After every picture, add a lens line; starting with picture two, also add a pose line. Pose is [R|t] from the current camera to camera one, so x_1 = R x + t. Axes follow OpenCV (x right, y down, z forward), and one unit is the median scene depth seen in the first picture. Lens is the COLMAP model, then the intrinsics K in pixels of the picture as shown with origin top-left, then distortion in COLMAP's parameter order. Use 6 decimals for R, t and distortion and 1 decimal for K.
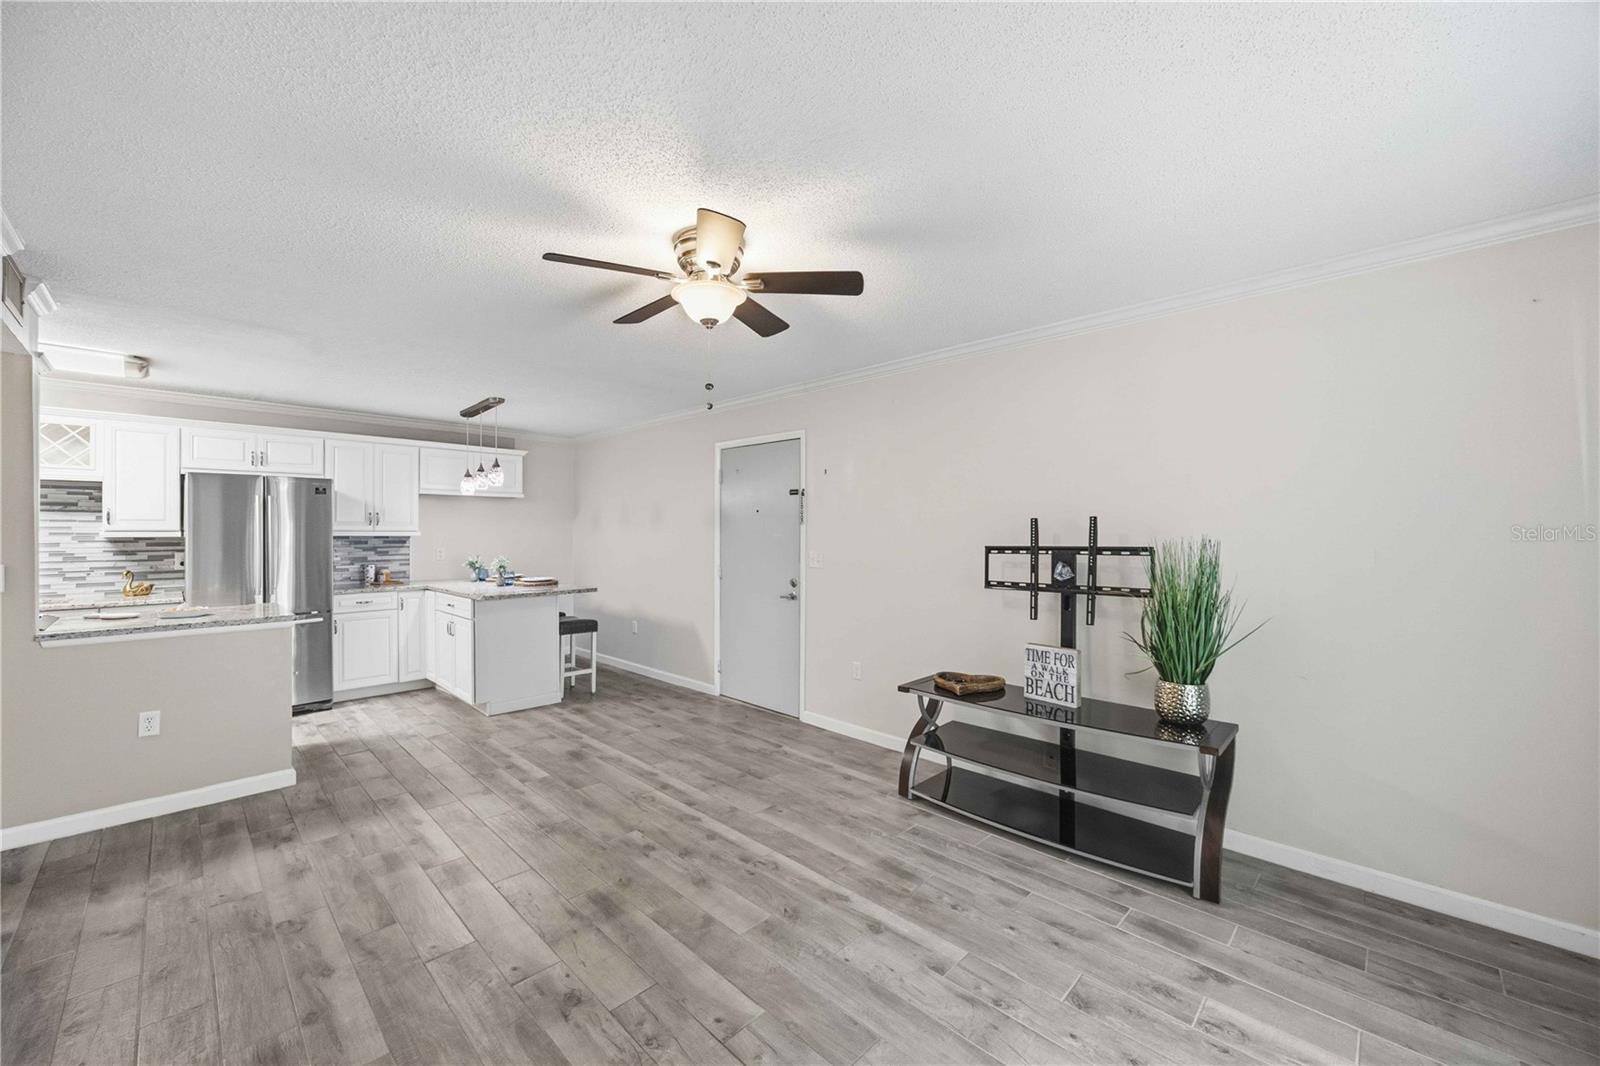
lens RADIAL K [[621.0, 0, 797.8], [0, 621.0, 530.3], [0, 0, 1]] dist [-0.002653, -0.000076]
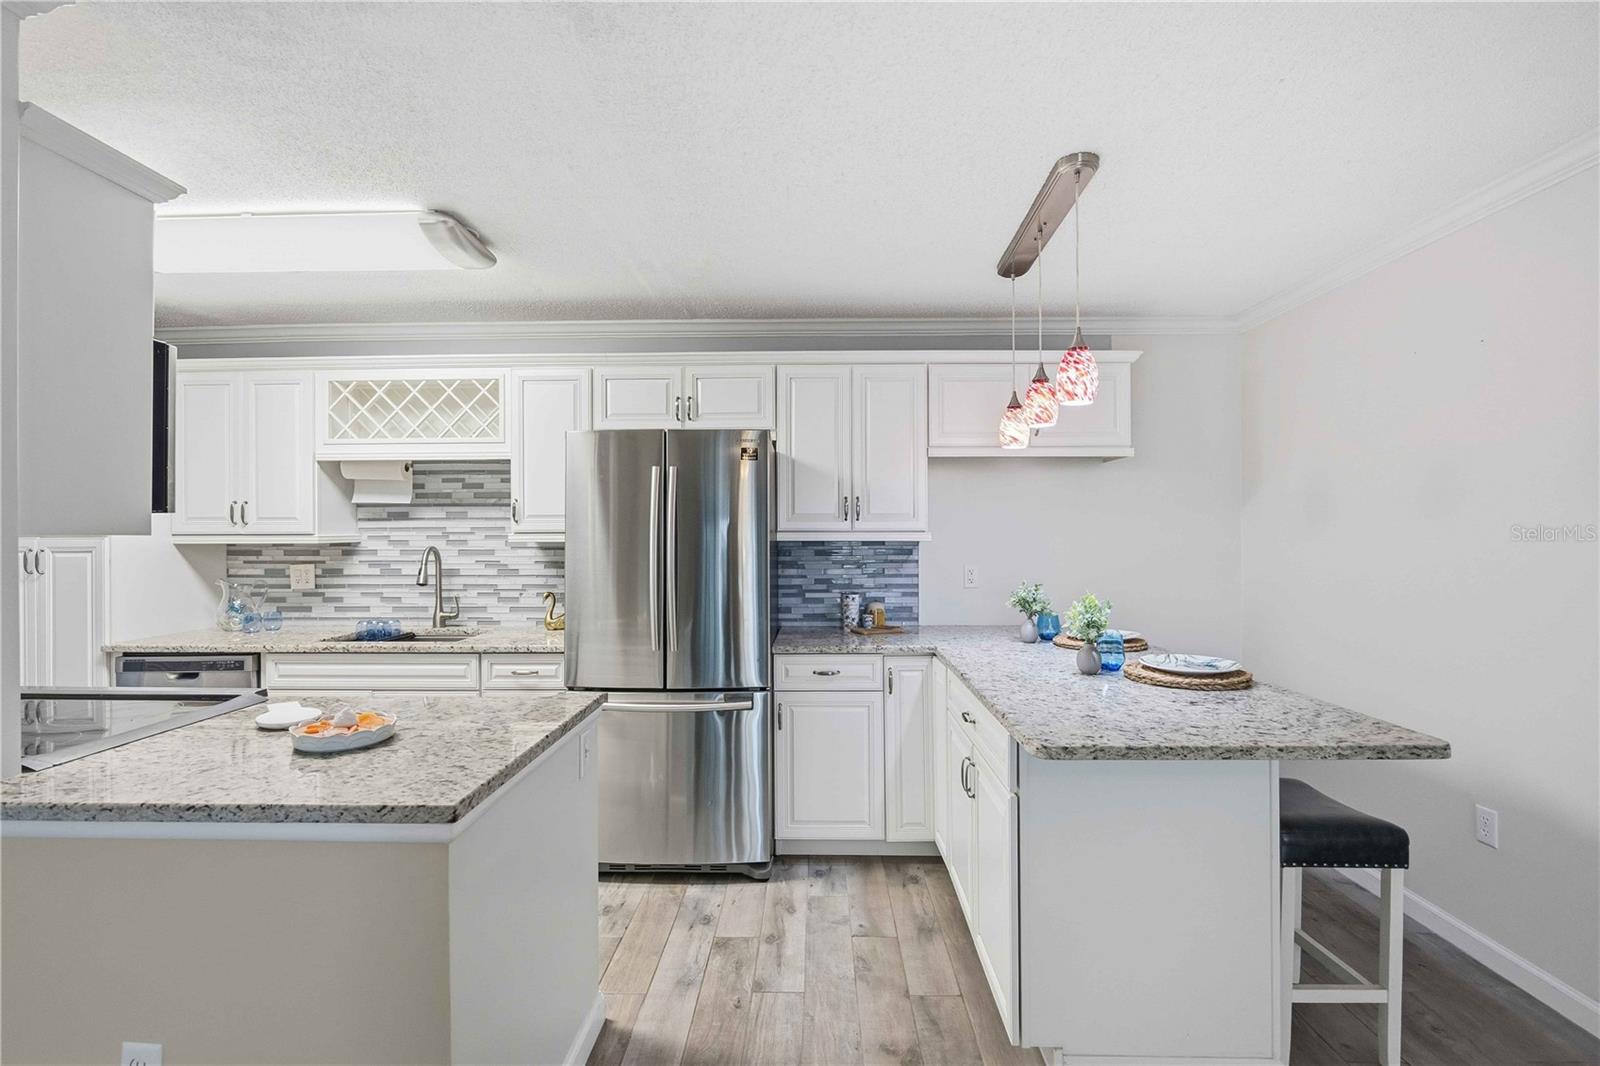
lens RADIAL K [[722.4, 0, 801.8], [0, 722.4, 533.7], [0, 0, 1]] dist [-0.012061, 0.000229]
pose [[0.690786, -0.002079, -0.723057, -0.431817], [0.004406, 0.999989, 0.001334, 0.003042], [0.723046, -0.004108, 0.690787, 0.872039]]
